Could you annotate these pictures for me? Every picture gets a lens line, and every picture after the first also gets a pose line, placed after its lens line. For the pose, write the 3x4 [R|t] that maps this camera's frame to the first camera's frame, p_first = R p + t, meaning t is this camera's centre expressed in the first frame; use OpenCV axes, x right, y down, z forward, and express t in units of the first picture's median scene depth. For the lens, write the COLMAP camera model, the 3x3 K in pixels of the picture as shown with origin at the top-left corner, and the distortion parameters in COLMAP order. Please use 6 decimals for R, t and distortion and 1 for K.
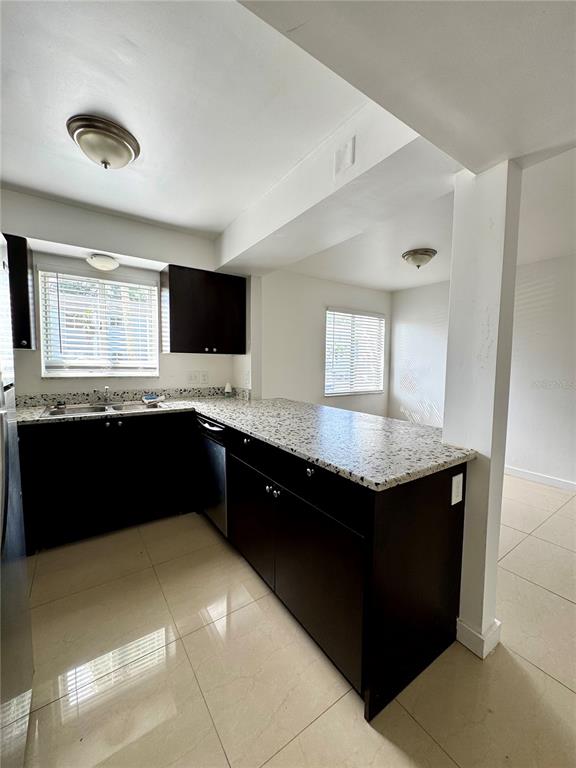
lens RADIAL K [[308.3, 0, 288.0], [0, 308.3, 384.0], [0, 0, 1]] dist [0.000286, 0.000310]
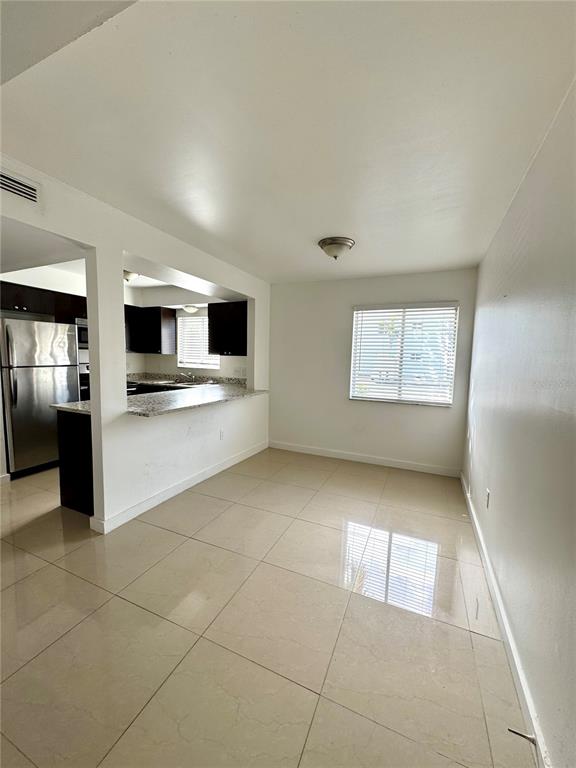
lens RADIAL K [[308.3, 0, 288.0], [0, 308.3, 384.0], [0, 0, 1]] dist [0.000286, 0.000310]
pose [[0.511239, 0.076931, -0.855988, 1.335069], [-0.079566, 0.995945, 0.041988, -0.050180], [0.855747, 0.046642, 0.515287, 0.513629]]
